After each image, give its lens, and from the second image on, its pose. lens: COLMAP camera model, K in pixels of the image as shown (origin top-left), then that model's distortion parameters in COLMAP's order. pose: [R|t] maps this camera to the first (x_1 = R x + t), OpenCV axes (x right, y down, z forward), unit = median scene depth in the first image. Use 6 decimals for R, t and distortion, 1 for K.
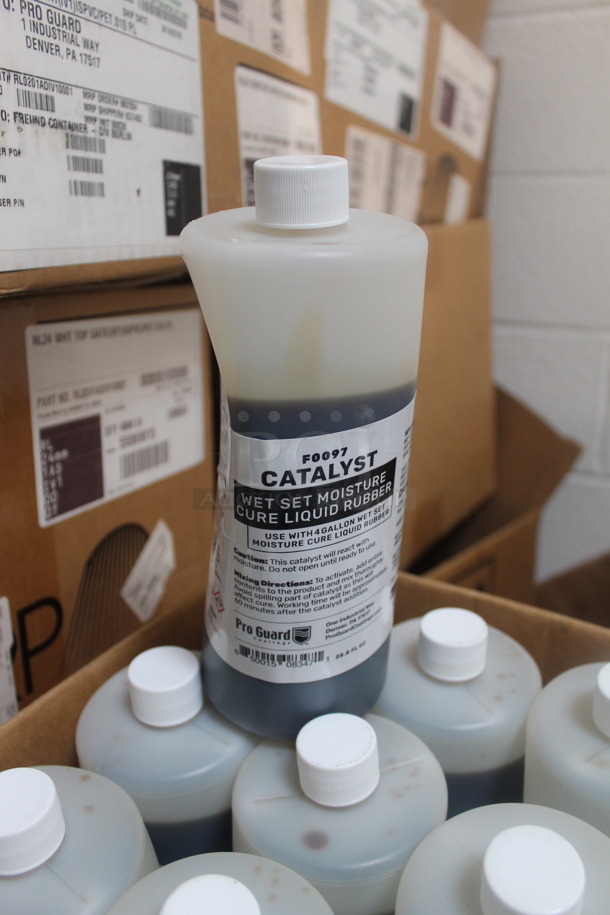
lens RADIAL K [[758.3, 0, 305.6], [0, 758.3, 457.6], [0, 0, 1]] dist [-0.011695, 0.000046]
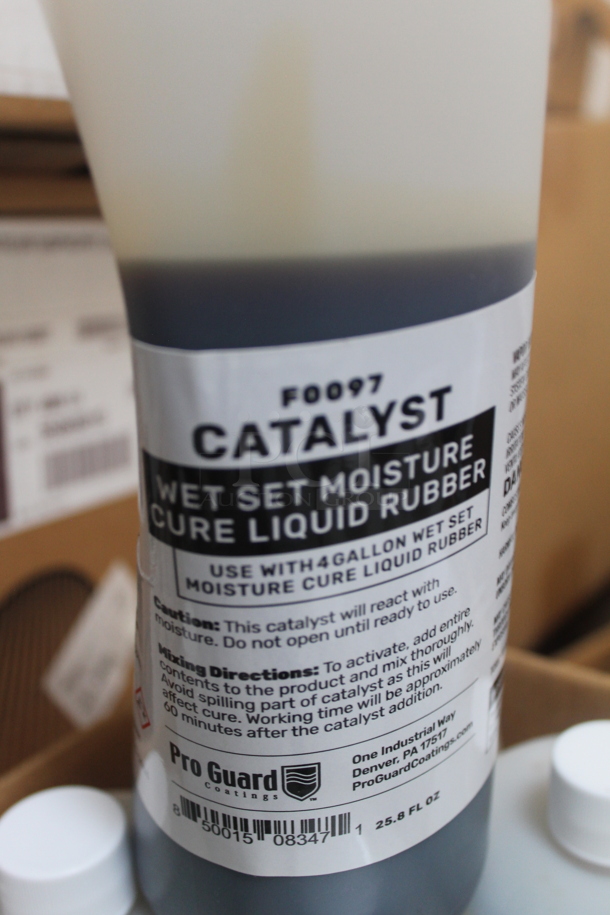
lens RADIAL K [[1031.6, 0, 304.4], [0, 1031.6, 457.4], [0, 0, 1]] dist [-0.011667, 0.000000]
pose [[0.996444, -0.007724, -0.083906, 0.054074], [0.004684, 0.999327, -0.036372, 0.053448], [0.084131, 0.035849, 0.995810, 0.346436]]
